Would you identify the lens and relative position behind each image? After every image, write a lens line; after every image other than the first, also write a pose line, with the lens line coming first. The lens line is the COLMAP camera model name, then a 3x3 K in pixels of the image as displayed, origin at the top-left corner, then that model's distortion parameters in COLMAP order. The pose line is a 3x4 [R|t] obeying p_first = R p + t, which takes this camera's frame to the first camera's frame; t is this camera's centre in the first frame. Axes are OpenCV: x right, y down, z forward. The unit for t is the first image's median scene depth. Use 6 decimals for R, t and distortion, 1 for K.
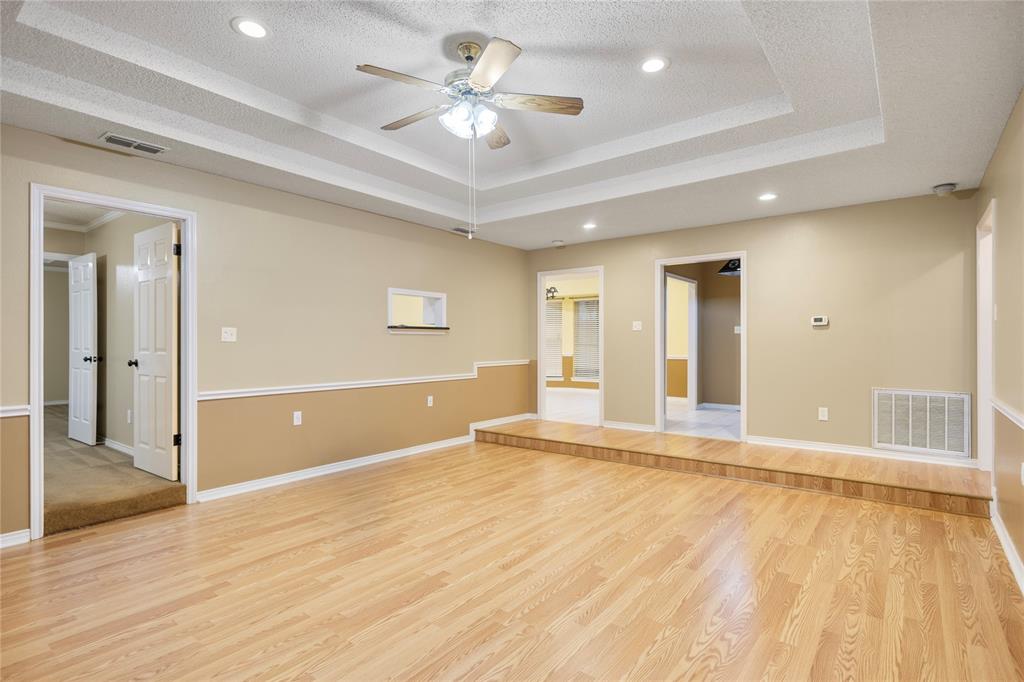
lens RADIAL K [[508.8, 0, 512.0], [0, 508.8, 341.0], [0, 0, 1]] dist [0.010839, -0.000140]
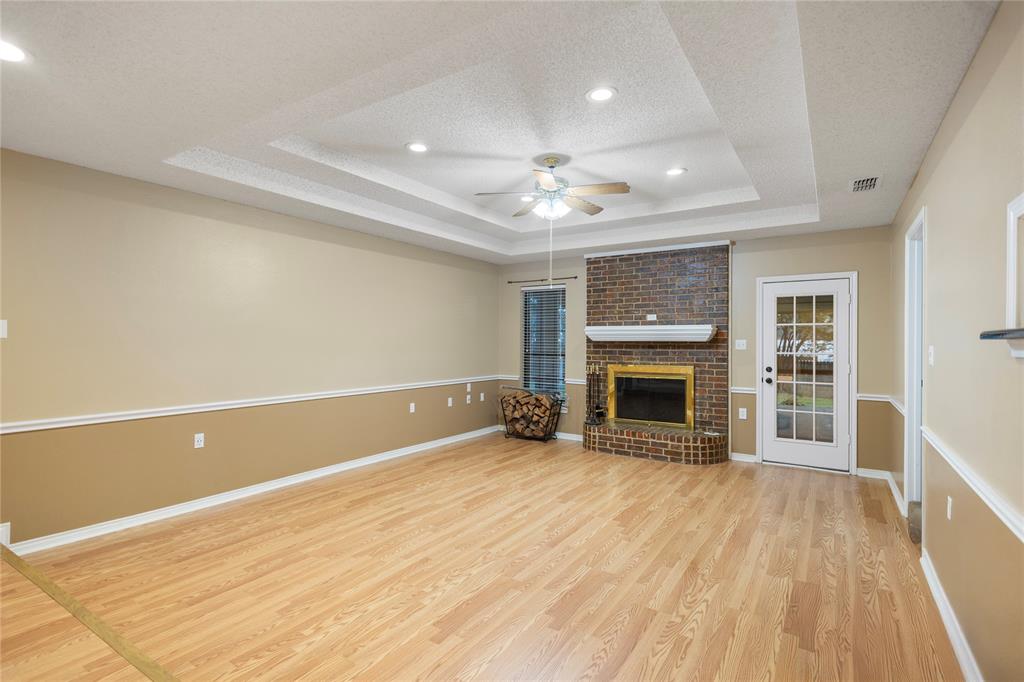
lens RADIAL K [[492.8, 0, 514.4], [0, 492.8, 344.4], [0, 0, 1]] dist [0.011185, 0.000063]
pose [[-0.996261, -0.002721, -0.086349, 0.129536], [-0.002977, 0.999992, 0.002833, -0.036883], [0.086340, 0.003079, -0.996261, 2.131273]]
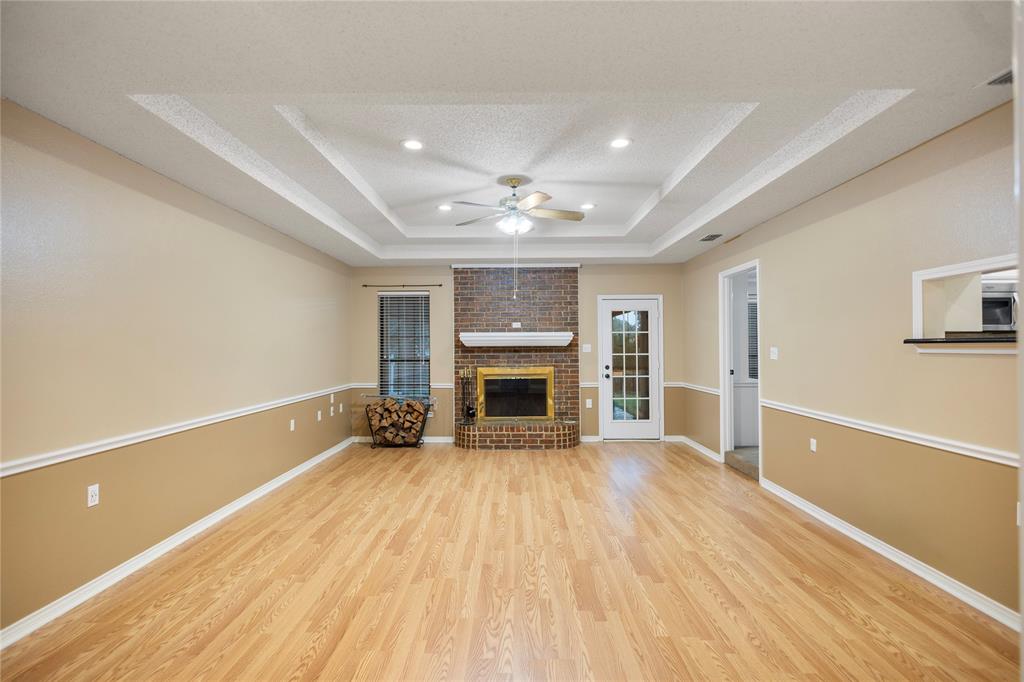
lens RADIAL K [[483.0, 0, 512.9], [0, 483.0, 344.4], [0, 0, 1]] dist [0.011928, -0.000269]
pose [[-0.792582, 0.002952, -0.609758, 0.751543], [0.008265, 0.999948, -0.005902, -0.040621], [0.609709, -0.009717, -0.792566, 1.943139]]
